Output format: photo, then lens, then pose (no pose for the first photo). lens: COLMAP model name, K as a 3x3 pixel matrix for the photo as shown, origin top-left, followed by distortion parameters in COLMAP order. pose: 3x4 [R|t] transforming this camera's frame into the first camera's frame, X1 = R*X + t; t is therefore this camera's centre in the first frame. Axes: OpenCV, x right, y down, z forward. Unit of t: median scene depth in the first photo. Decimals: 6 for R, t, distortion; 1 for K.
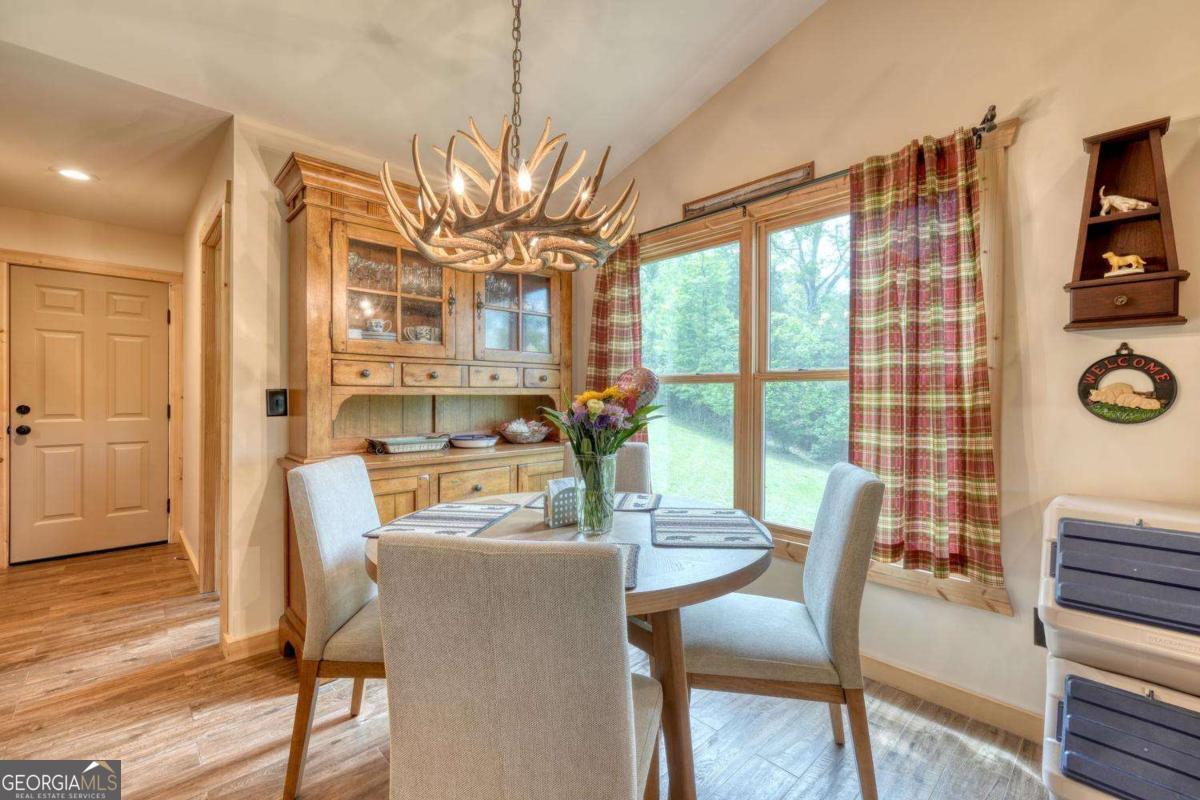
lens RADIAL K [[507.4, 0, 602.0], [0, 507.4, 398.6], [0, 0, 1]] dist [-0.007032, 0.003491]
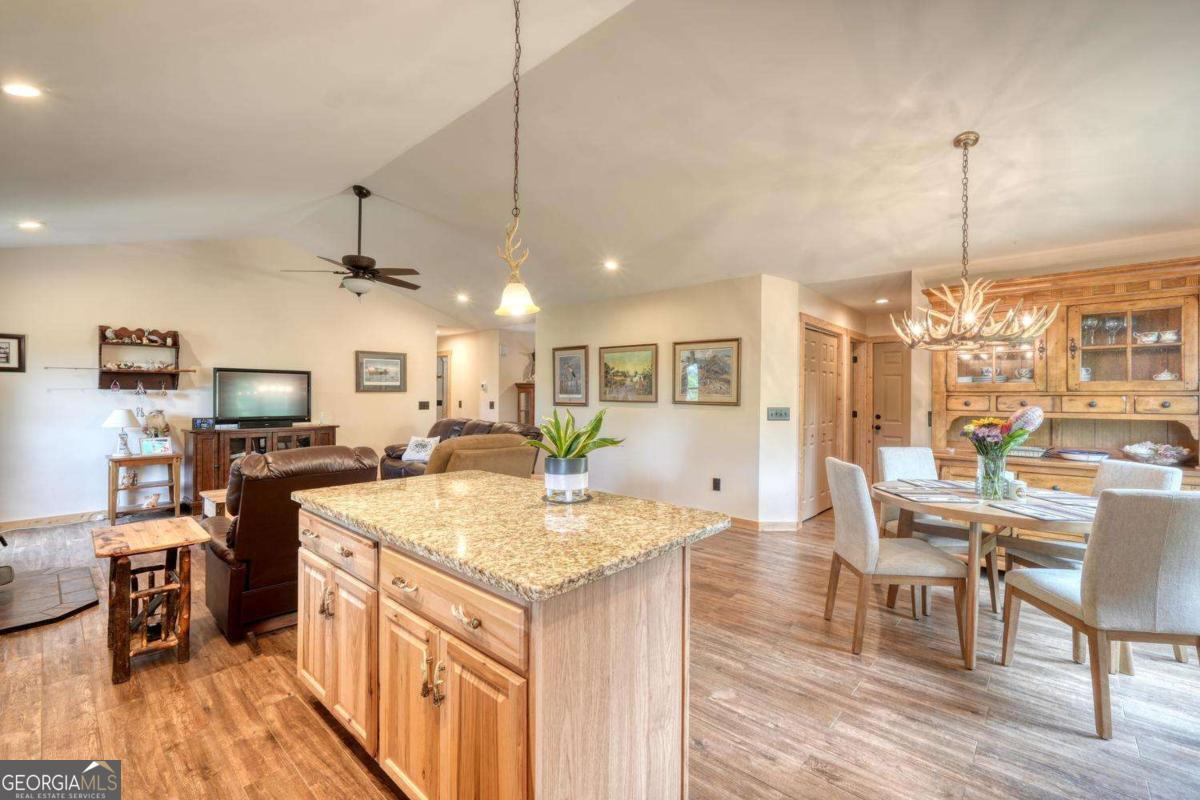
lens RADIAL K [[507.4, 0, 599.9], [0, 507.4, 397.5], [0, 0, 1]] dist [-0.007032, 0.003491]
pose [[0.074163, -0.003967, -0.997238, 1.142295], [-0.012313, 0.999912, -0.004893, -0.047547], [0.997170, 0.012642, 0.074108, -0.344620]]
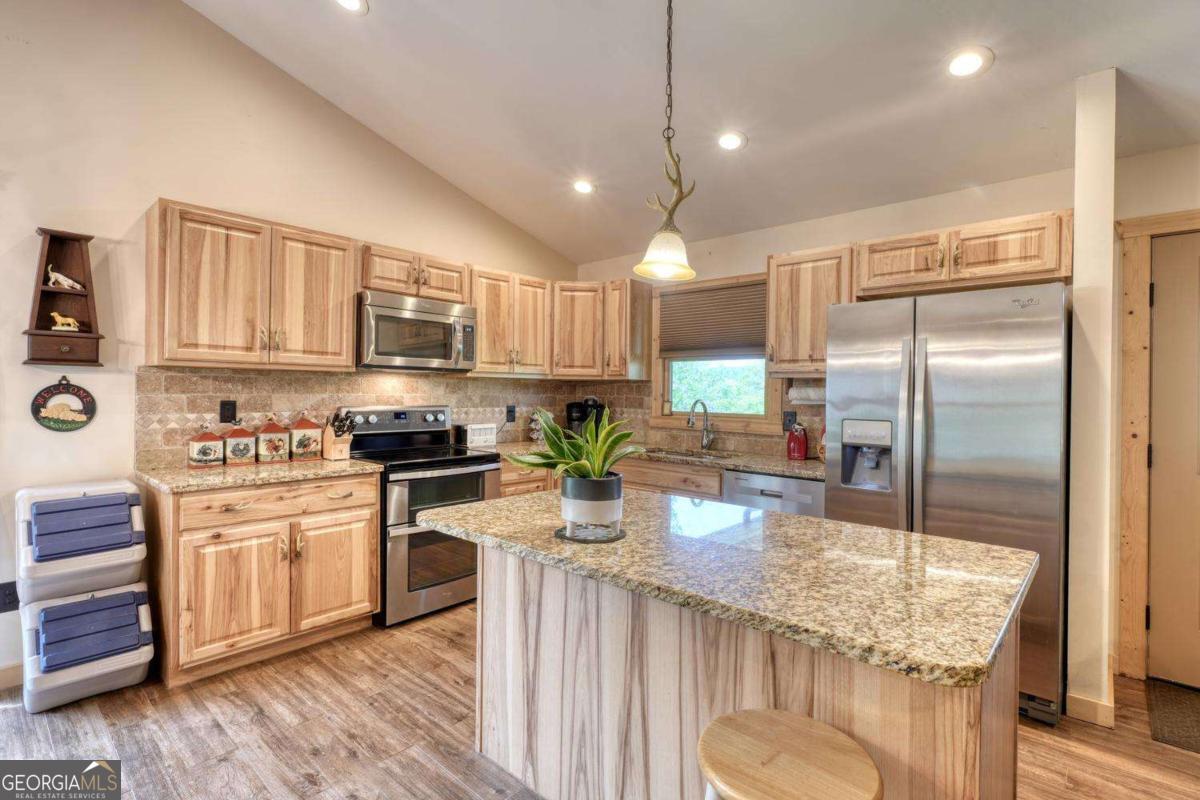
lens RADIAL K [[566.0, 0, 601.3], [0, 566.0, 395.7], [0, 0, 1]] dist [-0.004870, 0.001400]
pose [[-0.079402, -0.011368, 0.996778, -0.501078], [-0.004224, 0.999930, 0.011067, -0.055890], [-0.996834, -0.003331, -0.079445, -0.289885]]
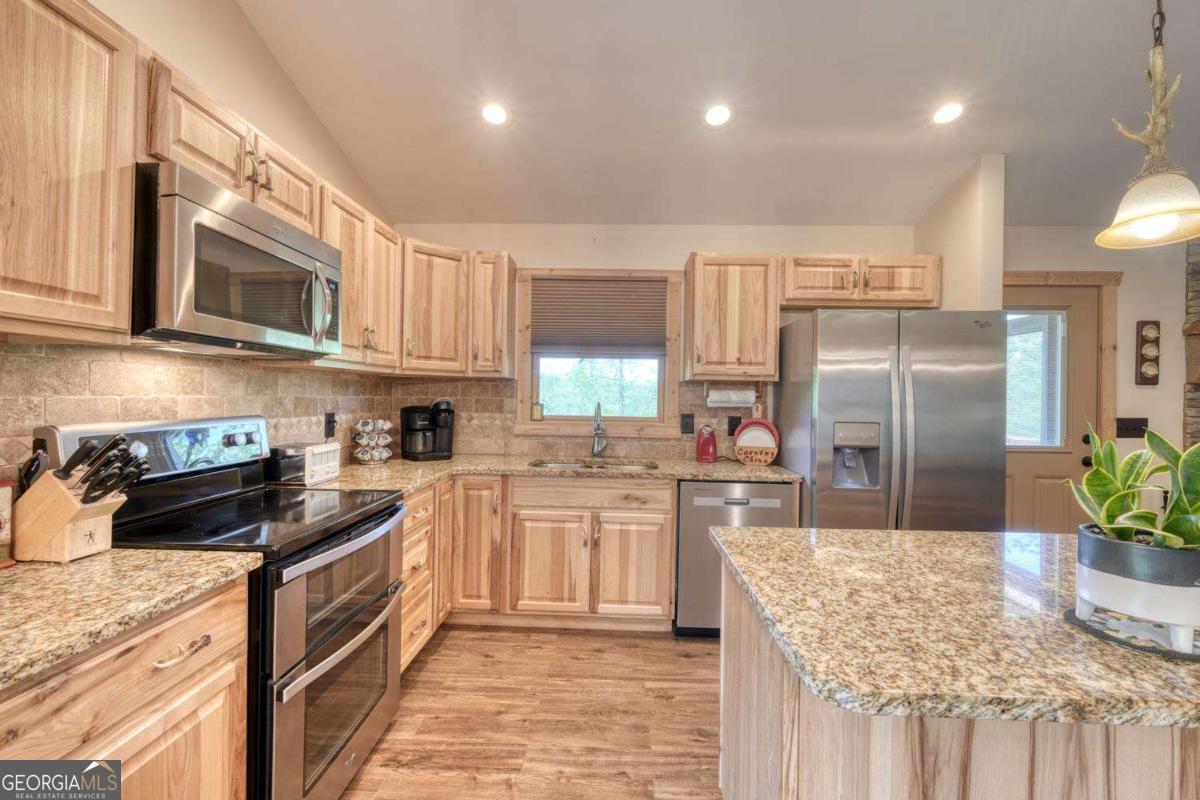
lens RADIAL K [[507.4, 0, 601.0], [0, 507.4, 396.7], [0, 0, 1]] dist [-0.007032, 0.003491]
pose [[-0.700110, -0.015976, 0.713856, 0.242026], [-0.013262, 0.999868, 0.009371, -0.053571], [-0.713911, -0.002906, -0.700230, 0.251468]]
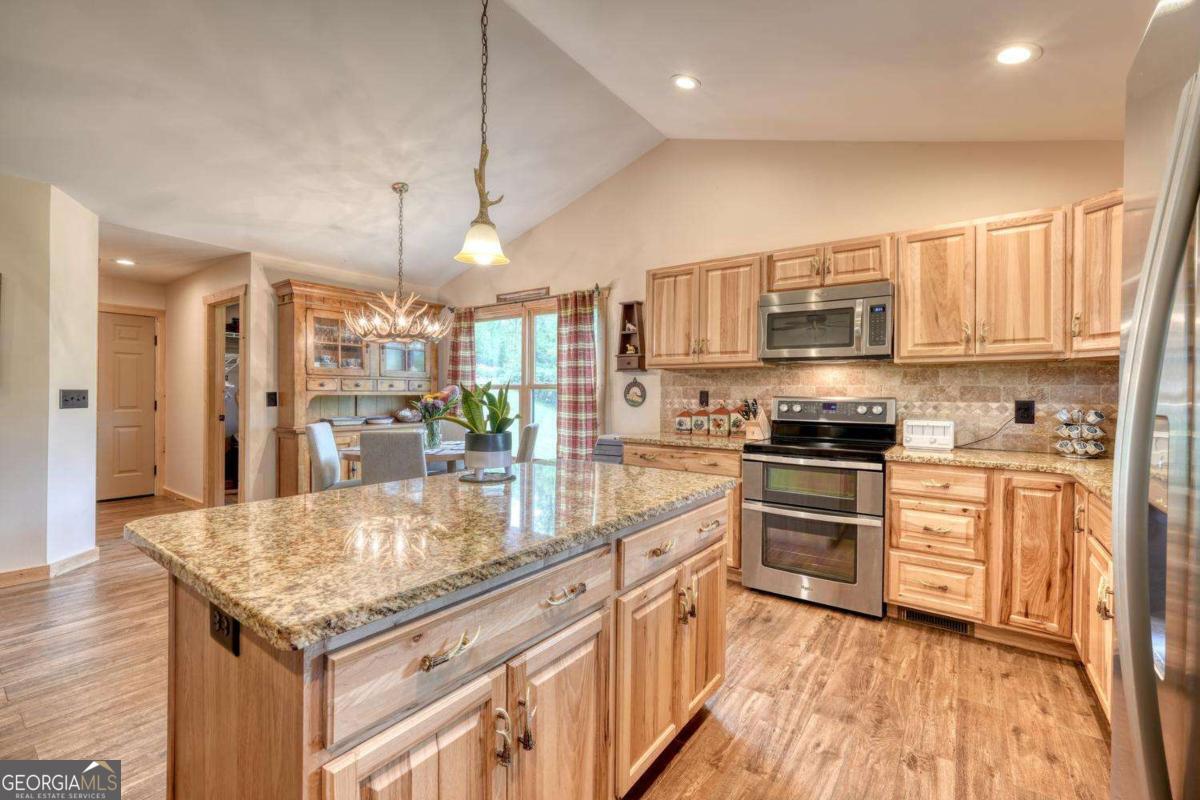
lens RADIAL K [[507.4, 0, 601.1], [0, 507.4, 396.7], [0, 0, 1]] dist [-0.007032, 0.003491]
pose [[0.983646, 0.001488, 0.180104, 0.258330], [-0.001610, 0.999999, 0.000532, -0.005109], [-0.180103, -0.000814, 0.983647, -1.192646]]
